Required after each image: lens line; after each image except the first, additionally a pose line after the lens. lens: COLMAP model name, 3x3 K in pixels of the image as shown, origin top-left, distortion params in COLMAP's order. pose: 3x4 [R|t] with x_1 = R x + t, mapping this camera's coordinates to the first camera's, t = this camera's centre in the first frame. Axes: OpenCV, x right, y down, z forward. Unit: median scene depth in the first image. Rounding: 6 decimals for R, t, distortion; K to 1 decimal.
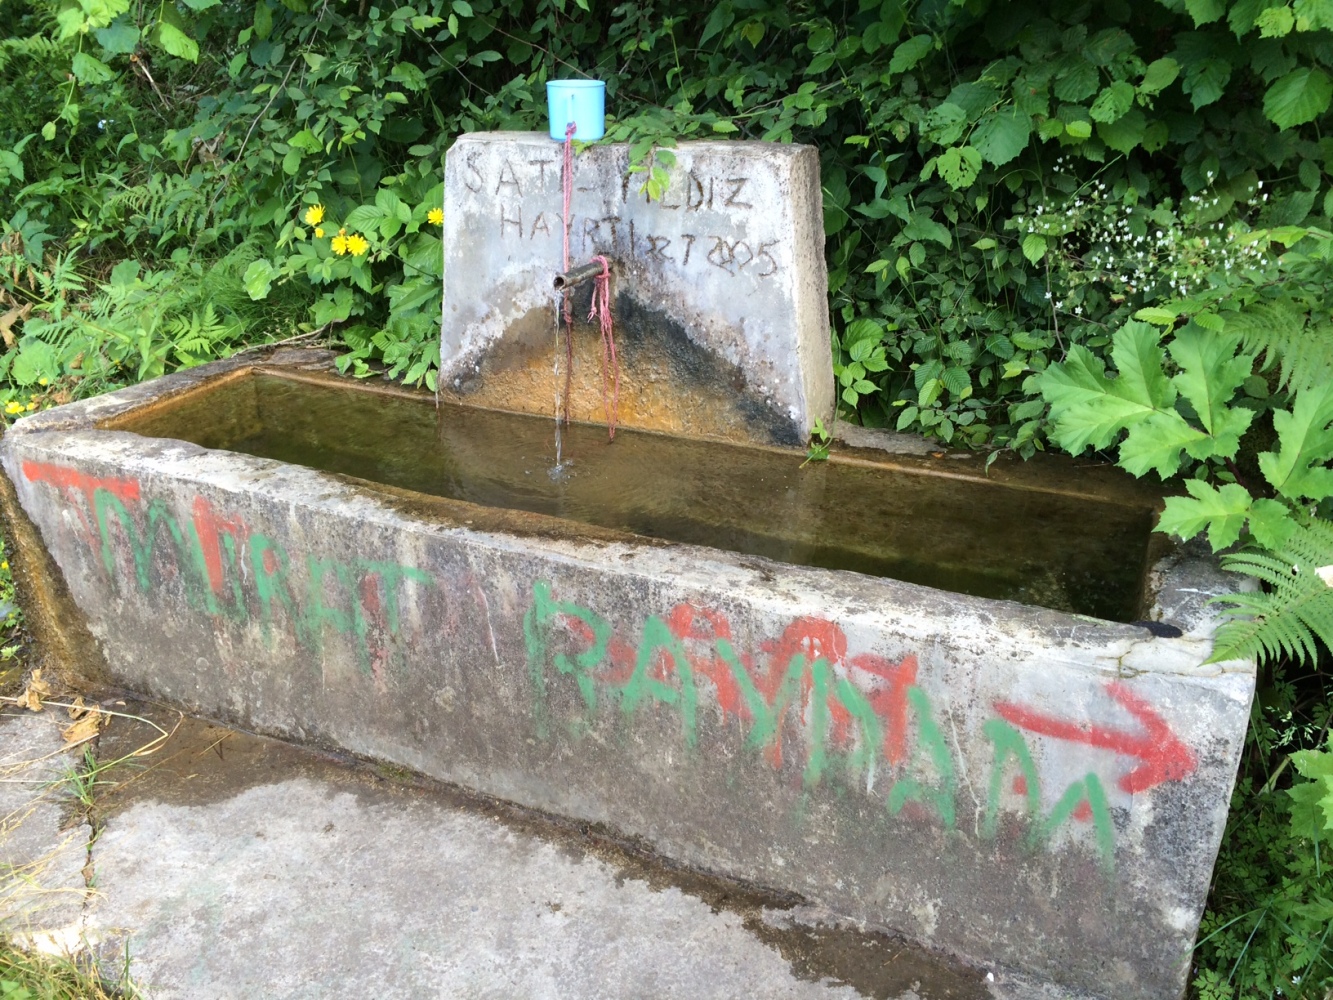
lens RADIAL K [[1118.1, 0, 666.5], [0, 1118.1, 500.0], [0, 0, 1]] dist [0.088930, -0.129822]
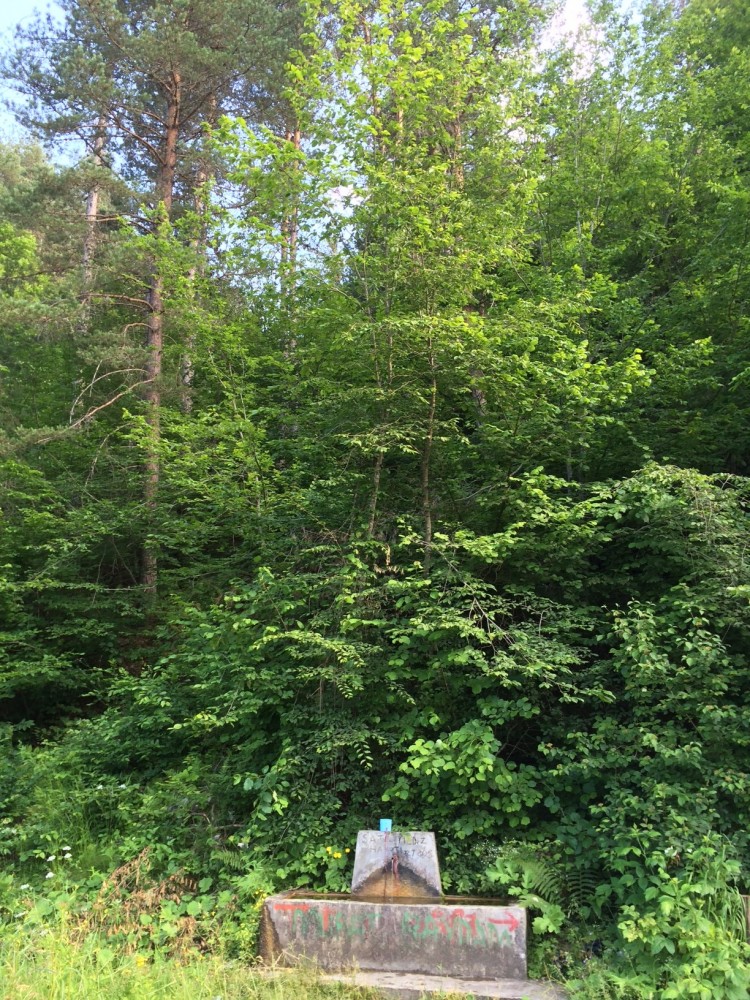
lens RADIAL K [[838.8, 0, 375.0], [0, 838.8, 500.0], [0, 0, 1]] dist [0.088930, -0.129822]
pose [[0.965572, 0.094754, 0.242264, -1.178306], [0.090216, 0.751528, -0.653504, 1.021810], [-0.243990, 0.652861, 0.717106, -2.624495]]
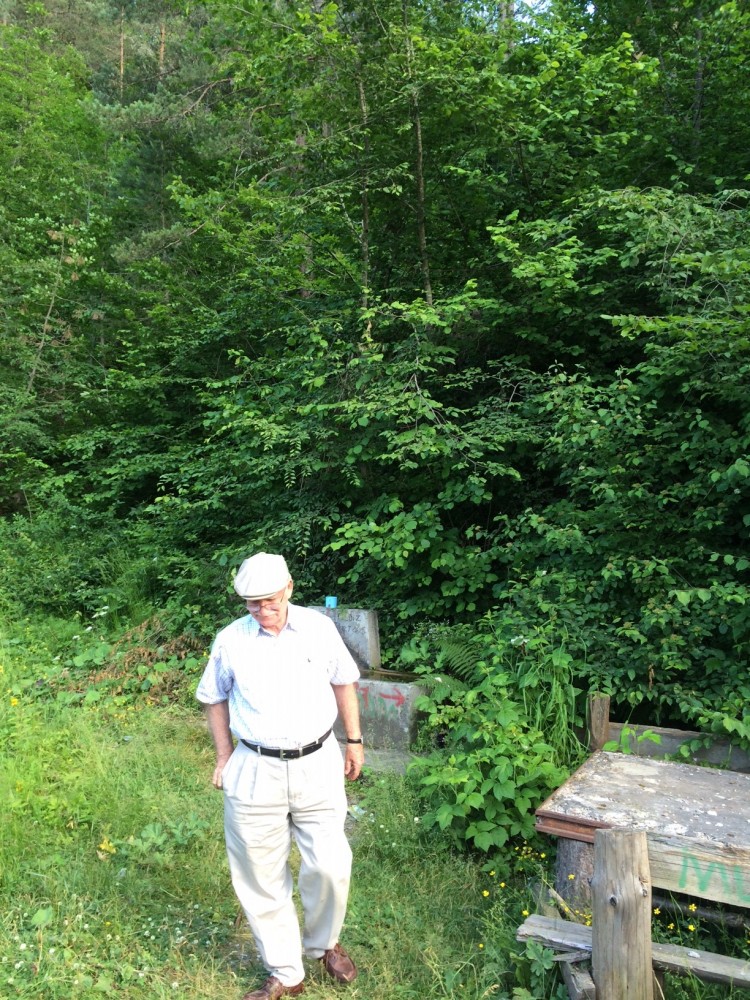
lens RADIAL K [[838.8, 0, 375.0], [0, 838.8, 500.0], [0, 0, 1]] dist [0.088930, -0.129822]
pose [[0.992457, 0.034309, -0.117694, 0.544037], [-0.084579, 0.886587, -0.454764, 0.946854], [0.088744, 0.461289, 0.882801, -2.527407]]
